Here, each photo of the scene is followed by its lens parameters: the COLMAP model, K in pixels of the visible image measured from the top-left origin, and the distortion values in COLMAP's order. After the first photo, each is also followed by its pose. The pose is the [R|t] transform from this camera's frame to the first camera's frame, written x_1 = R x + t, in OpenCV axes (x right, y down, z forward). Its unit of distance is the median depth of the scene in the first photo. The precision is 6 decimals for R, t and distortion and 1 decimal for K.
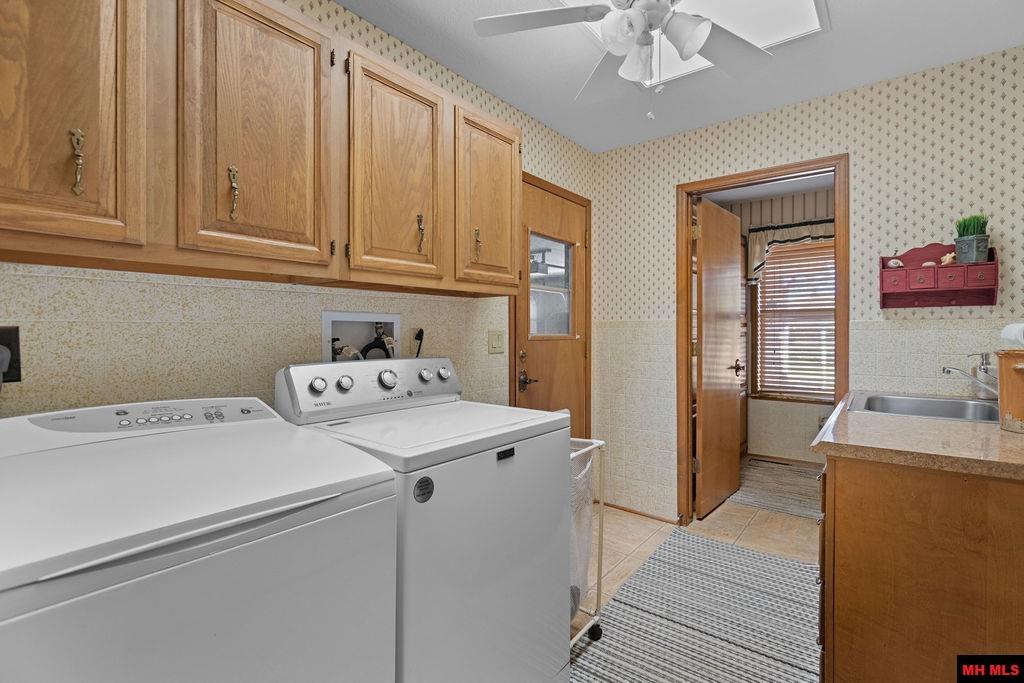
lens RADIAL K [[477.5, 0, 512.5], [0, 477.5, 336.2], [0, 0, 1]] dist [-0.001515, -0.000022]
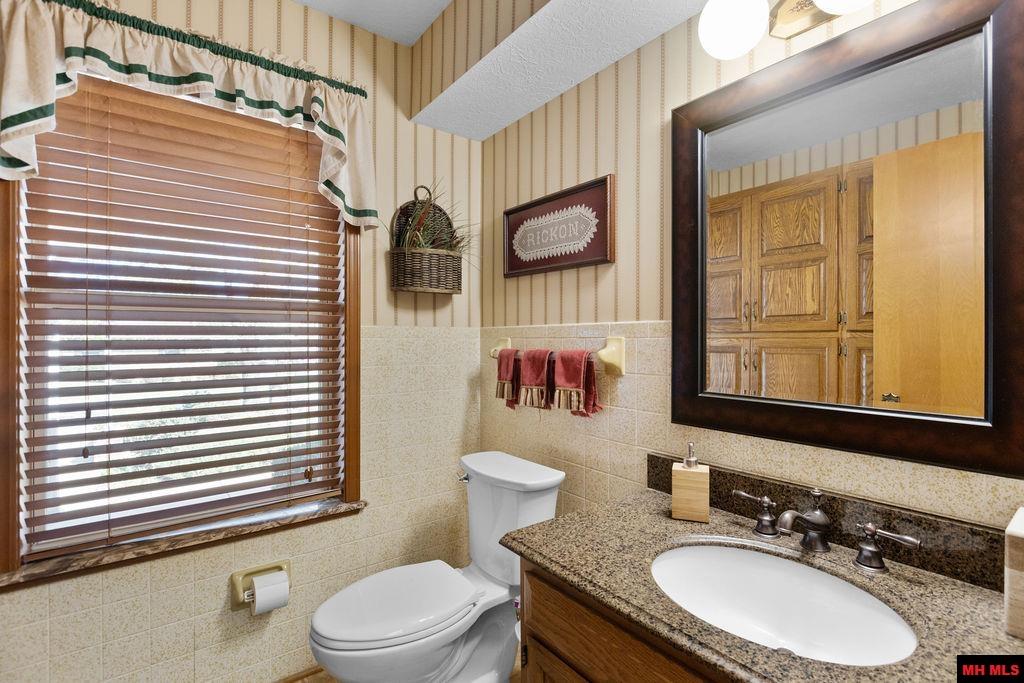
lens RADIAL K [[477.5, 0, 513.2], [0, 477.5, 338.0], [0, 0, 1]] dist [-0.001515, -0.000022]
pose [[0.256202, 0.005297, 0.966609, 0.313824], [-0.000012, 0.999985, -0.005476, -0.014867], [-0.966623, 0.001391, 0.256198, 0.640545]]
